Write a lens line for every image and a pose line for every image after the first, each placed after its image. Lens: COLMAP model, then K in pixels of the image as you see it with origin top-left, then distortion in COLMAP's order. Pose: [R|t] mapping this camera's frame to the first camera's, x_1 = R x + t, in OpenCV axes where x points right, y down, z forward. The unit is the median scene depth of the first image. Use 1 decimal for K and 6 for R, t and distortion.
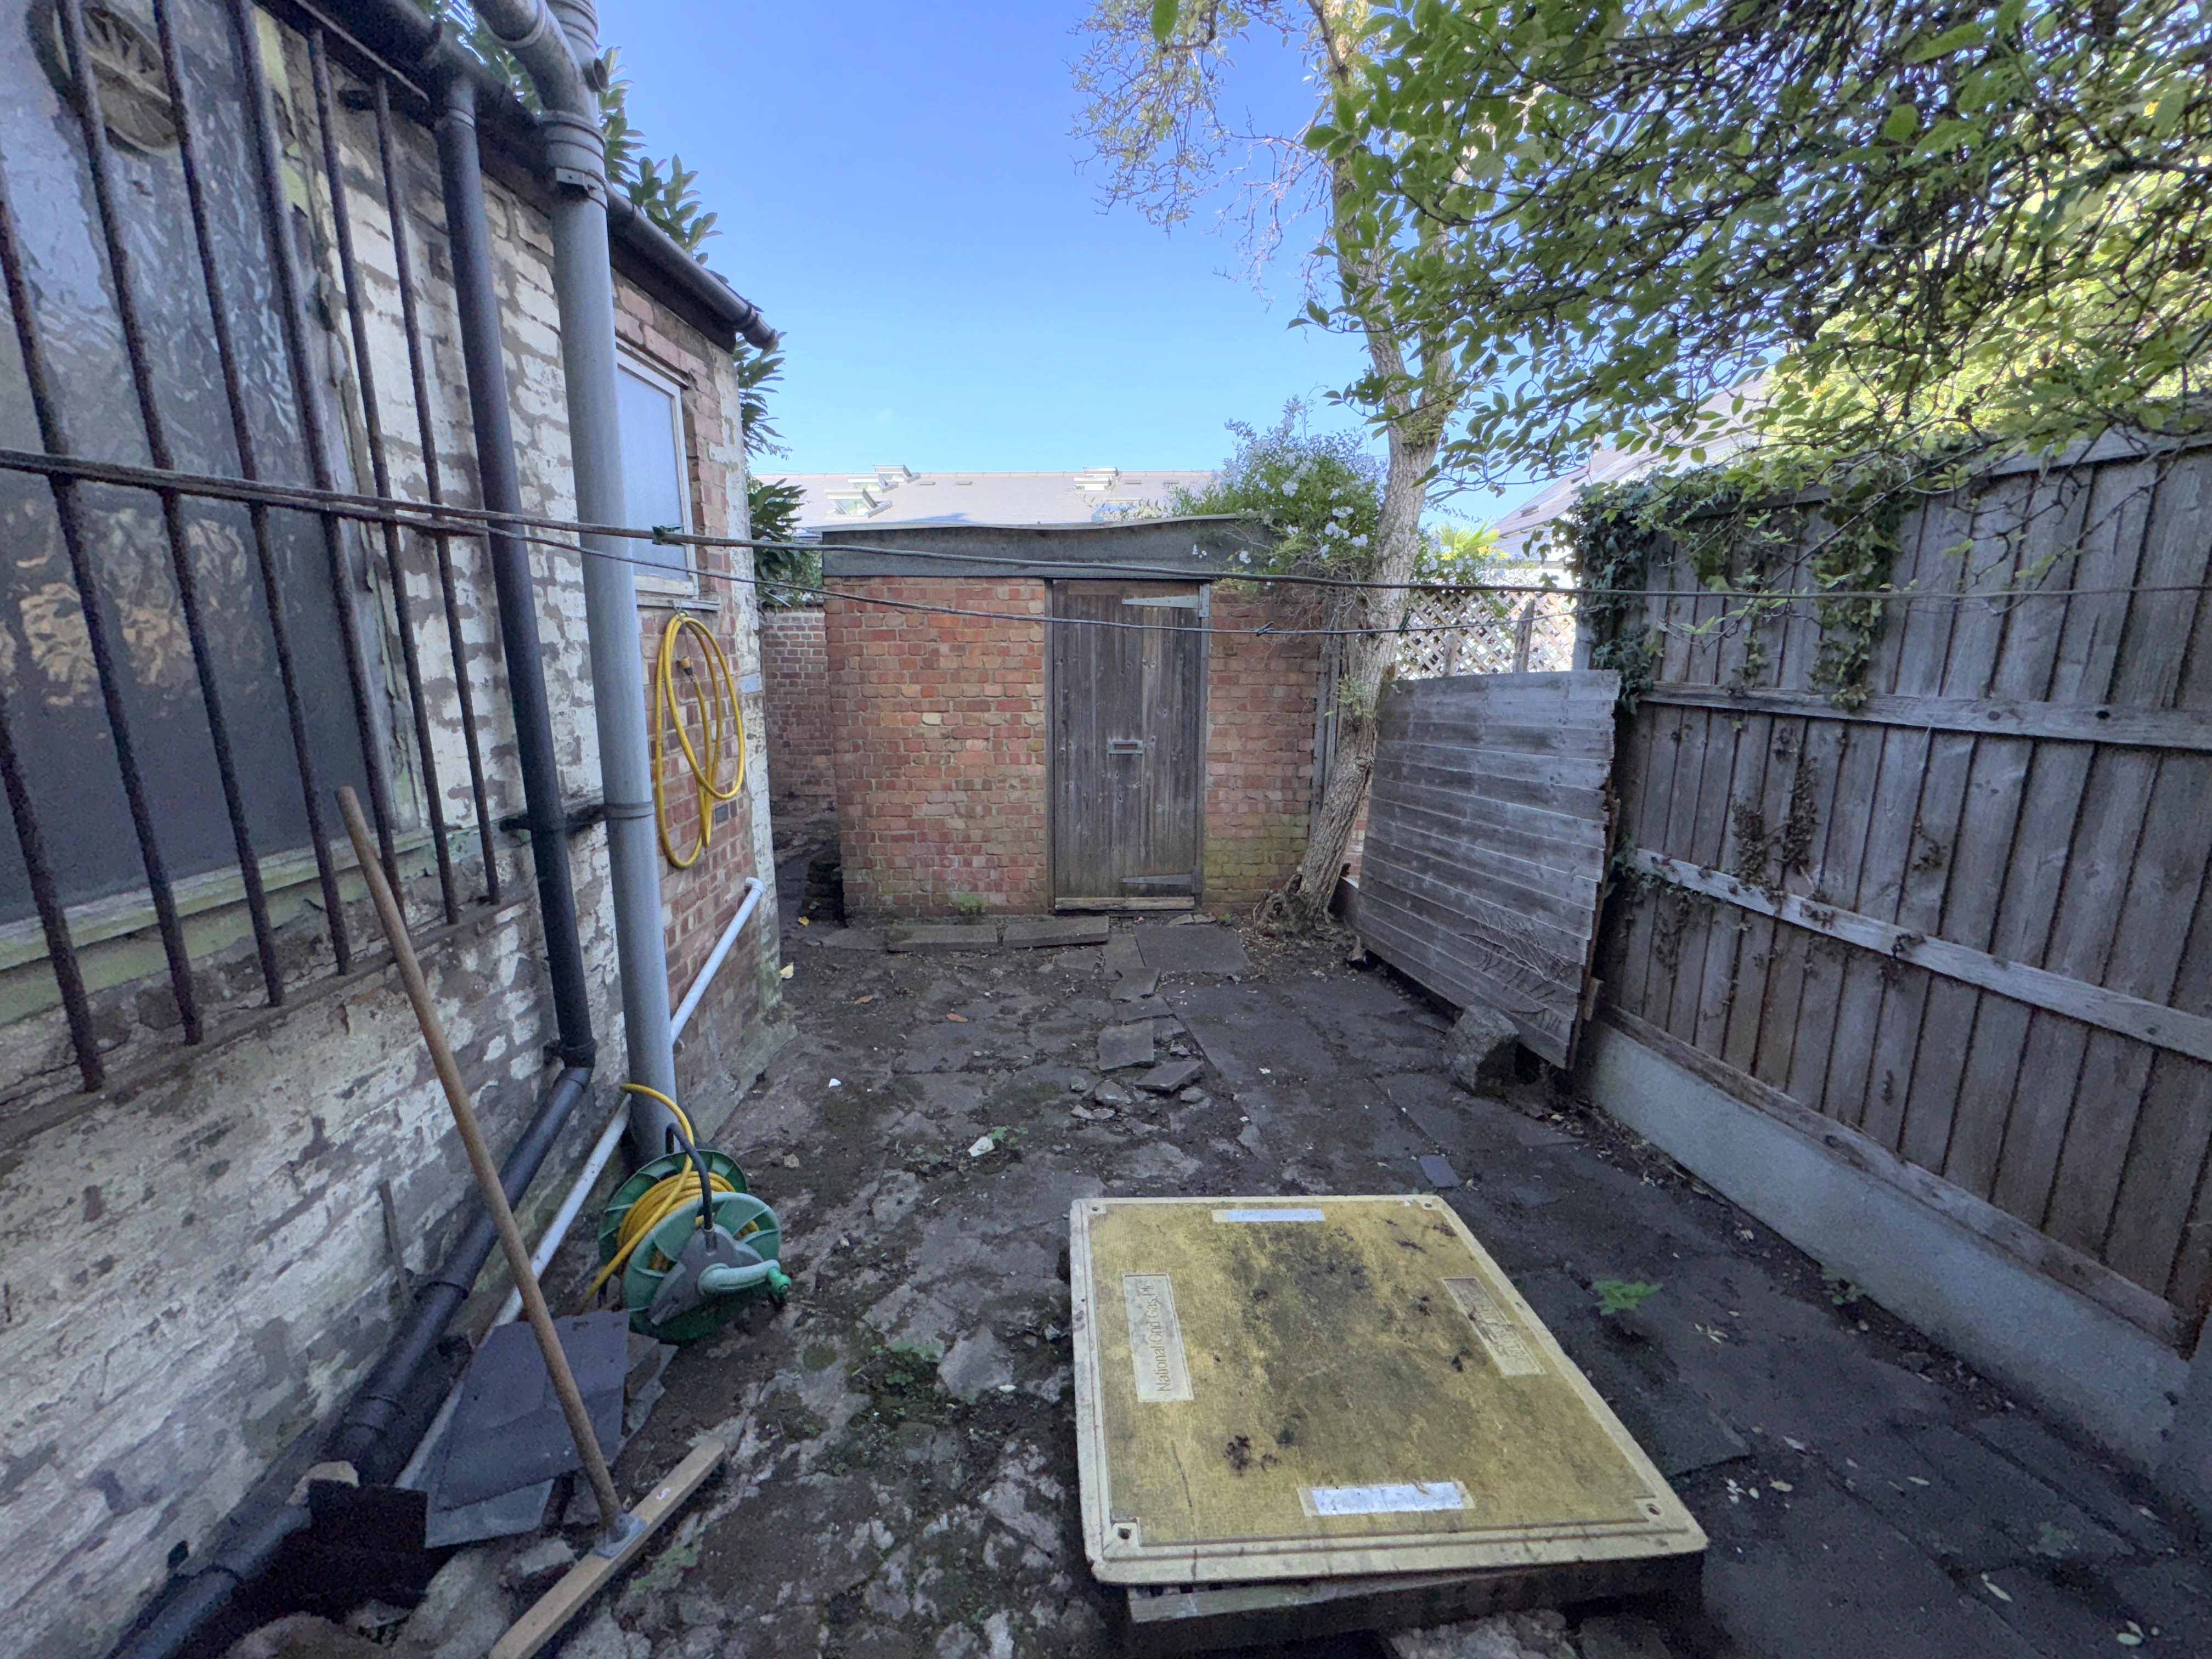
lens RADIAL K [[902.7, 0, 1114.9], [0, 902.7, 826.9], [0, 0, 1]] dist [-0.003132, 0.000490]
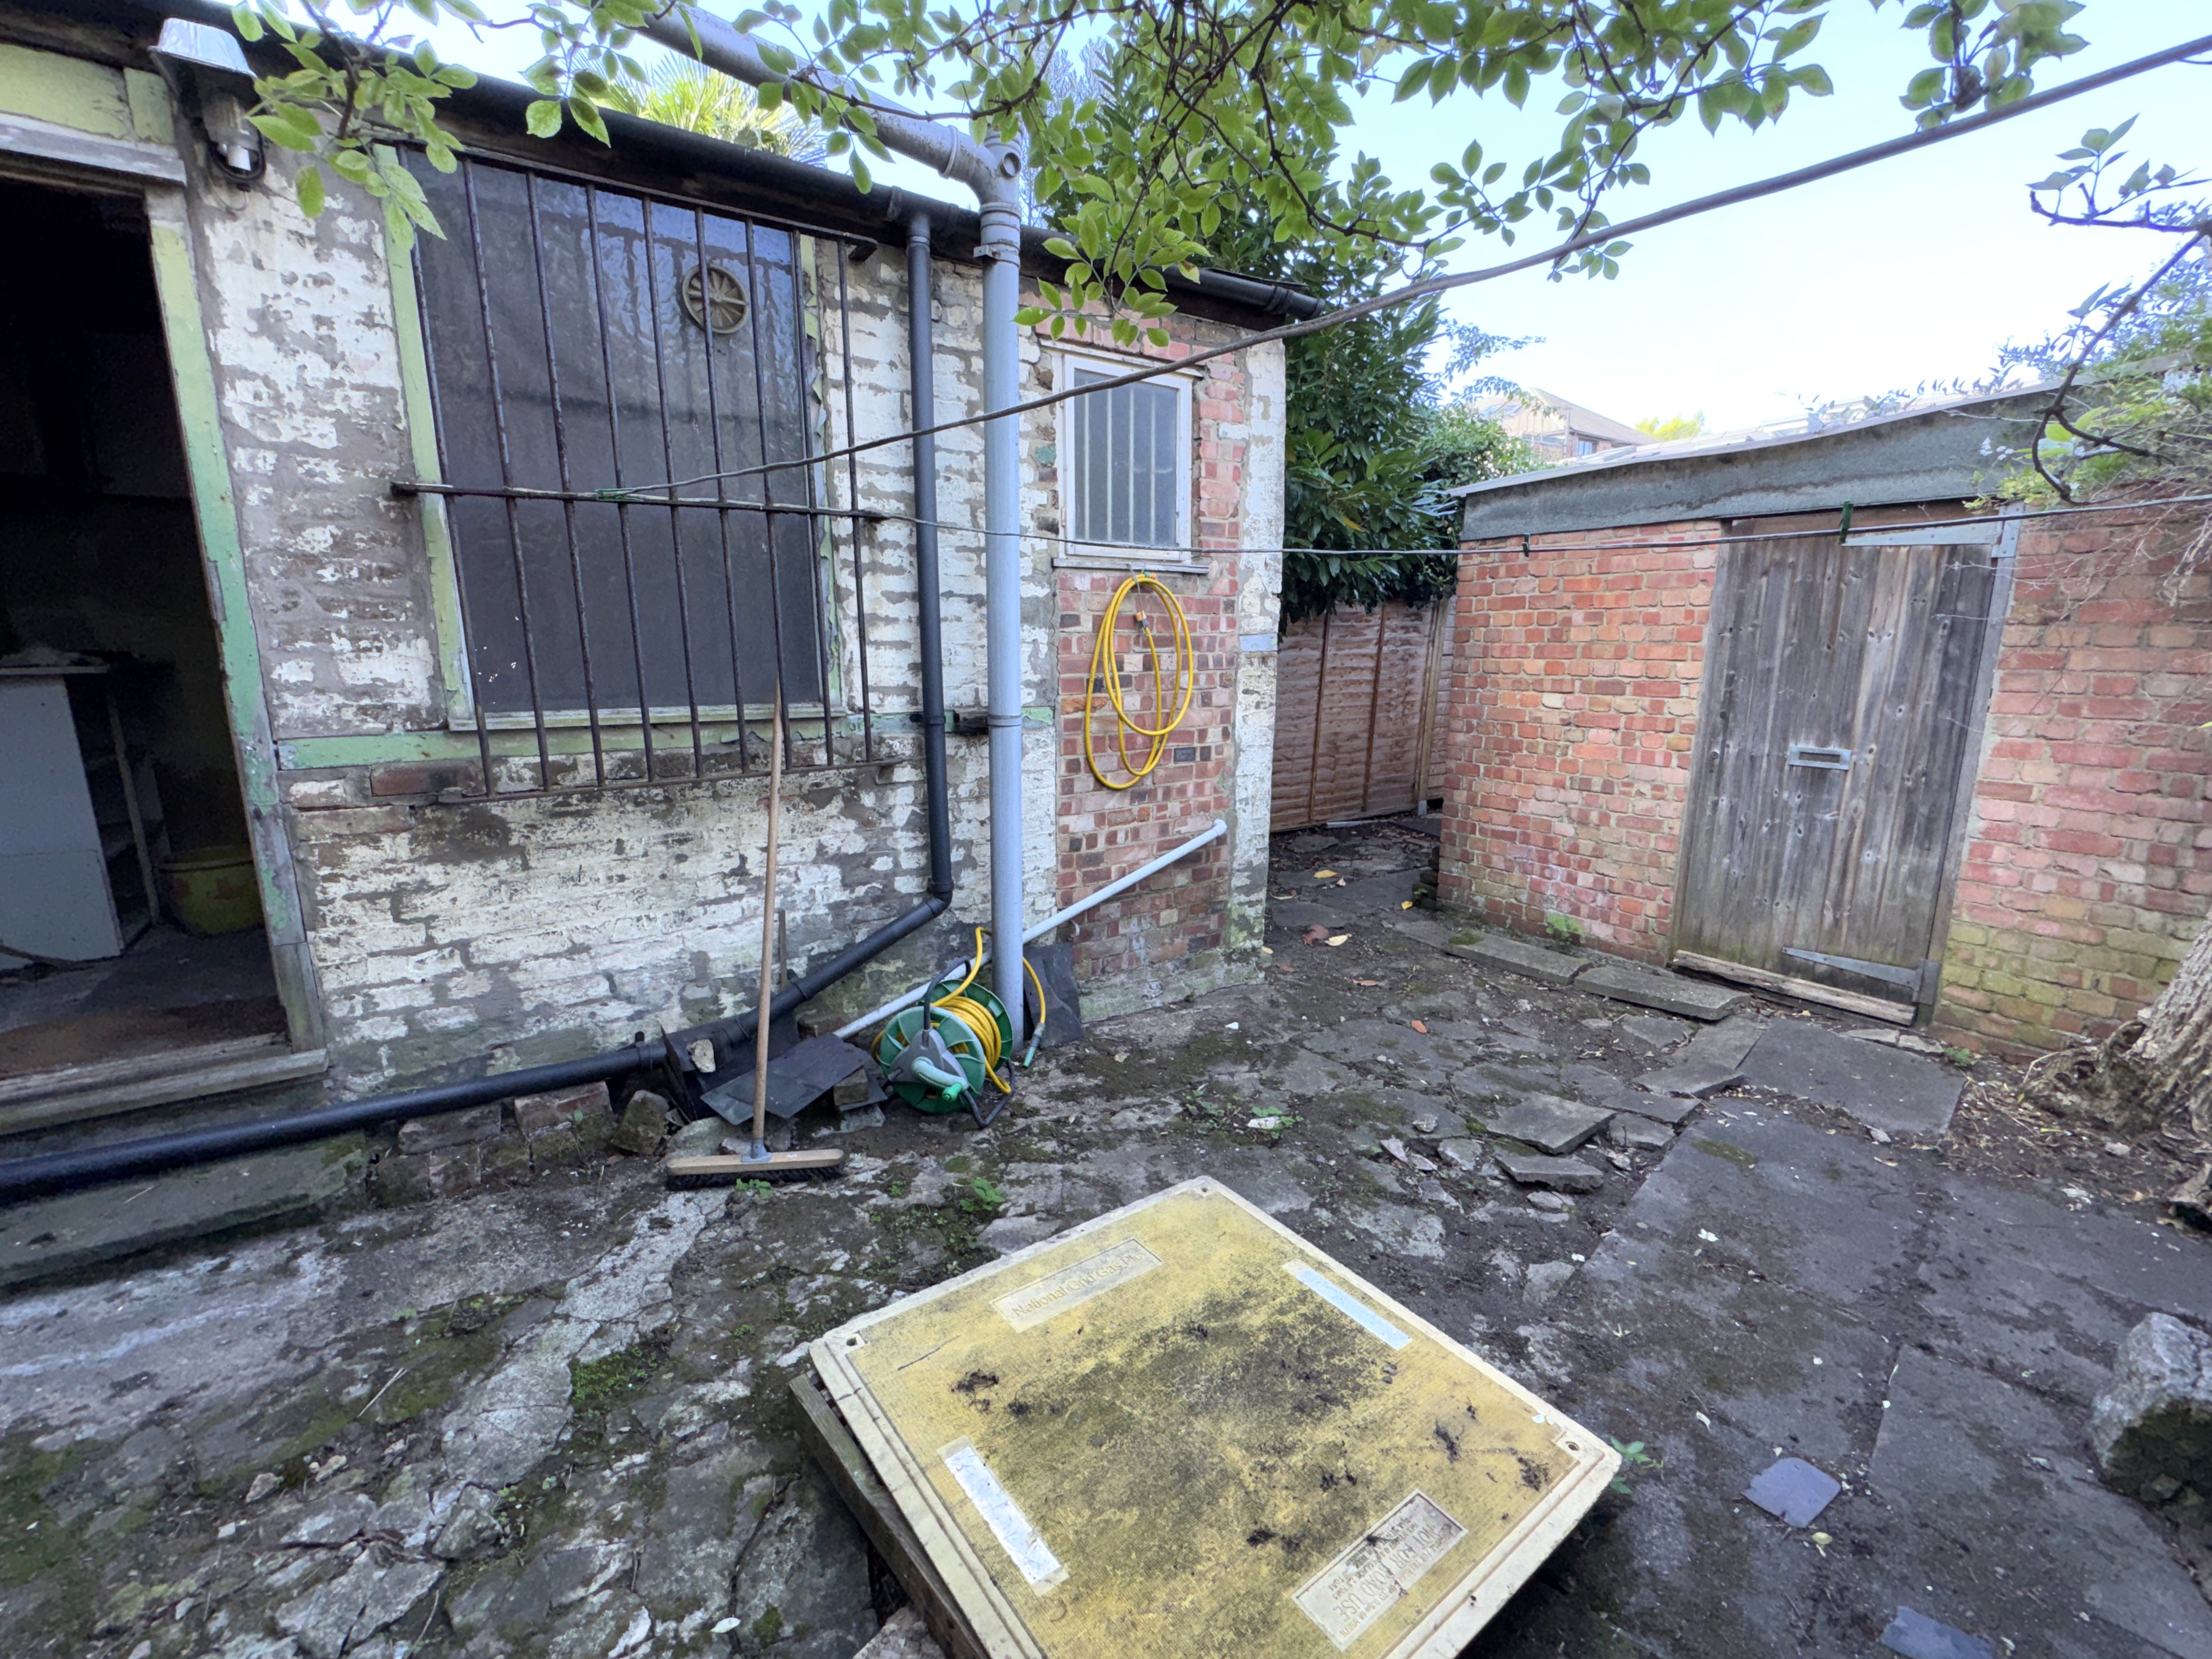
lens RADIAL K [[960.6, 0, 1102.3], [0, 960.6, 831.5], [0, 0, 1]] dist [-0.004946, -0.000073]
pose [[0.545905, 0.162064, -0.822023, 0.478591], [-0.171410, 0.981966, 0.079764, 0.001884], [0.820126, 0.097360, 0.563840, 0.231458]]
